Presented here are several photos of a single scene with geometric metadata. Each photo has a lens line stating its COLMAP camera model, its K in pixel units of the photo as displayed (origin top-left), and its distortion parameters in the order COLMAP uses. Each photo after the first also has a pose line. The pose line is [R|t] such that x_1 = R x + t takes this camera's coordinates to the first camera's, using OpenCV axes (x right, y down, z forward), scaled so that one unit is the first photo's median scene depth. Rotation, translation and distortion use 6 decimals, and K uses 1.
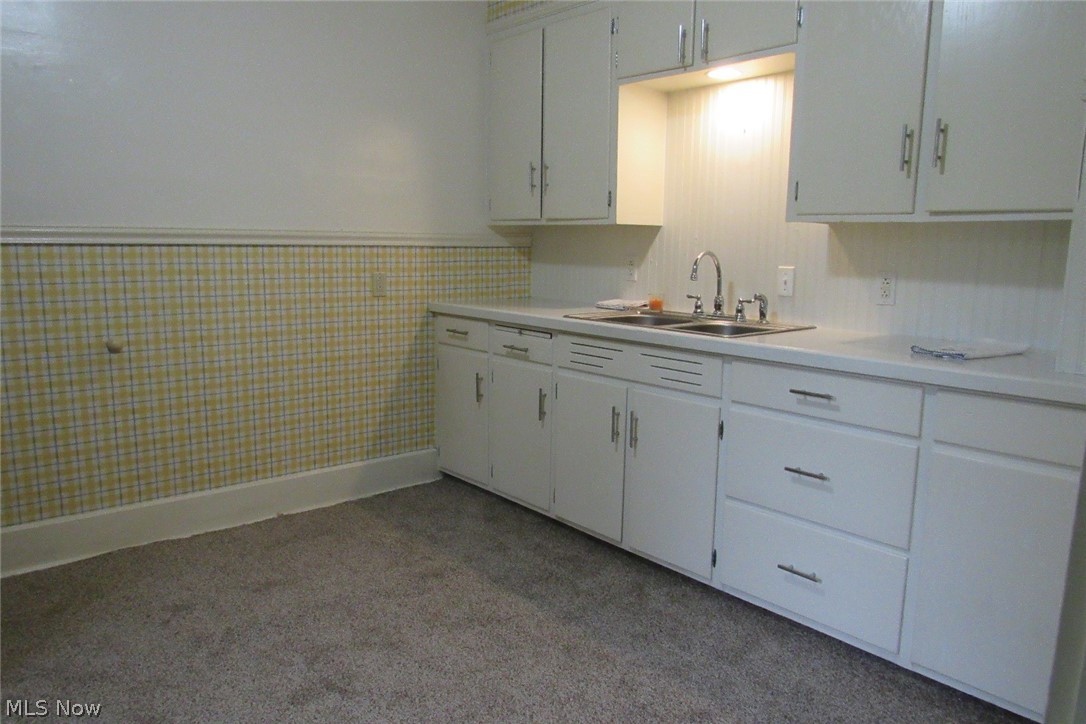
lens RADIAL K [[774.9, 0, 543.3], [0, 774.9, 366.4], [0, 0, 1]] dist [-0.028167, 0.001502]
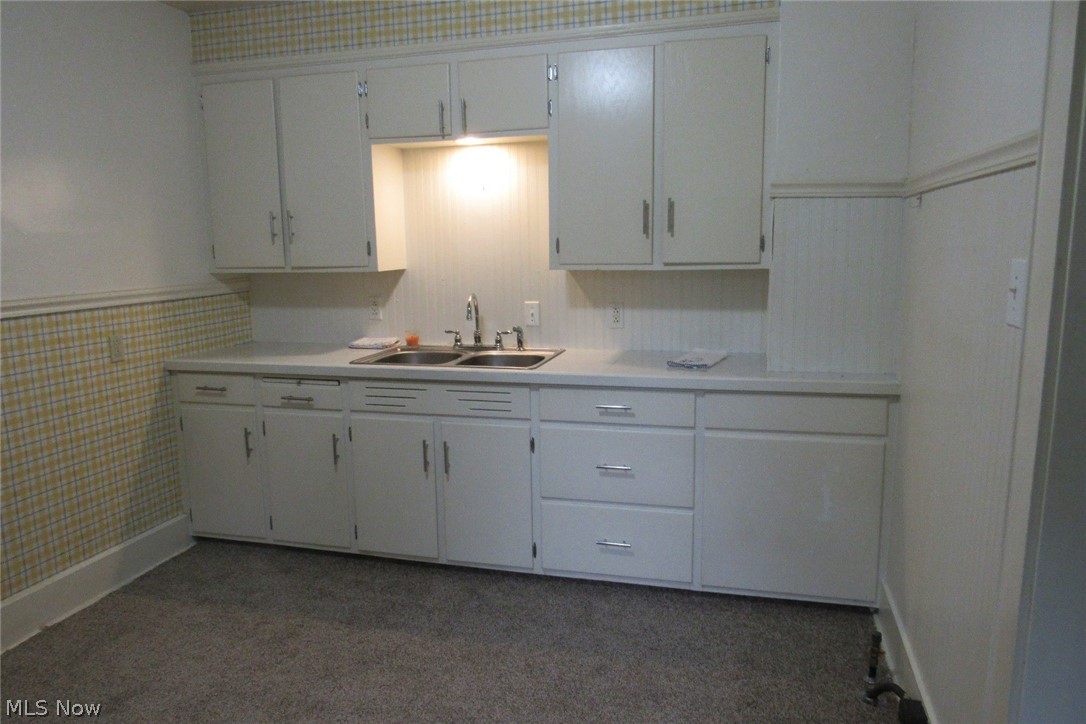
lens RADIAL K [[774.9, 0, 541.6], [0, 774.9, 369.4], [0, 0, 1]] dist [-0.028167, 0.001502]
pose [[0.829815, -0.121548, 0.544640, -0.330603], [0.117241, 0.992181, 0.042798, -0.069949], [-0.545583, 0.028340, 0.837577, -0.026511]]
